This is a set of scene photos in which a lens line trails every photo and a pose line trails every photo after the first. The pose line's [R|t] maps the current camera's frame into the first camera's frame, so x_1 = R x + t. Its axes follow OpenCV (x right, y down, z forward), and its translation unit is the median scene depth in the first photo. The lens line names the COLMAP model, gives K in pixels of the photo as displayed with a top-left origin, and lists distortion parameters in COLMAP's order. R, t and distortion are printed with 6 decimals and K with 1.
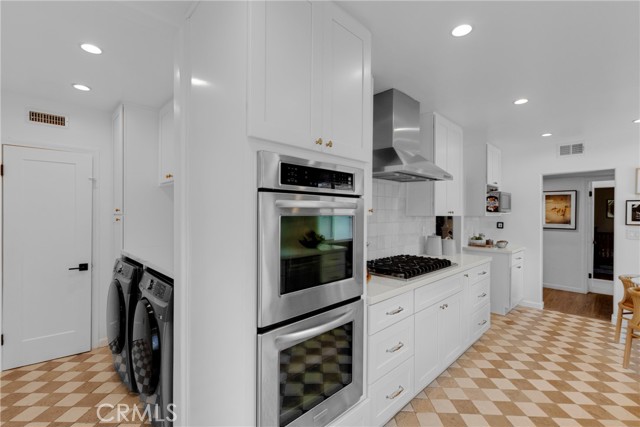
lens RADIAL K [[295.4, 0, 315.5], [0, 295.4, 212.7], [0, 0, 1]] dist [-0.002017, -0.000902]
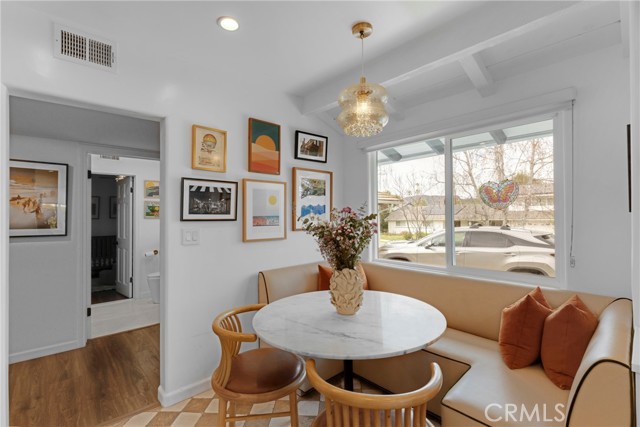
lens RADIAL K [[295.4, 0, 318.6], [0, 295.4, 217.2], [0, 0, 1]] dist [-0.002017, -0.000902]
pose [[0.043251, 0.002509, 0.999061, 0.503207], [0.007451, 0.999968, -0.002834, 0.038294], [-0.999036, 0.007566, 0.043231, 0.718721]]
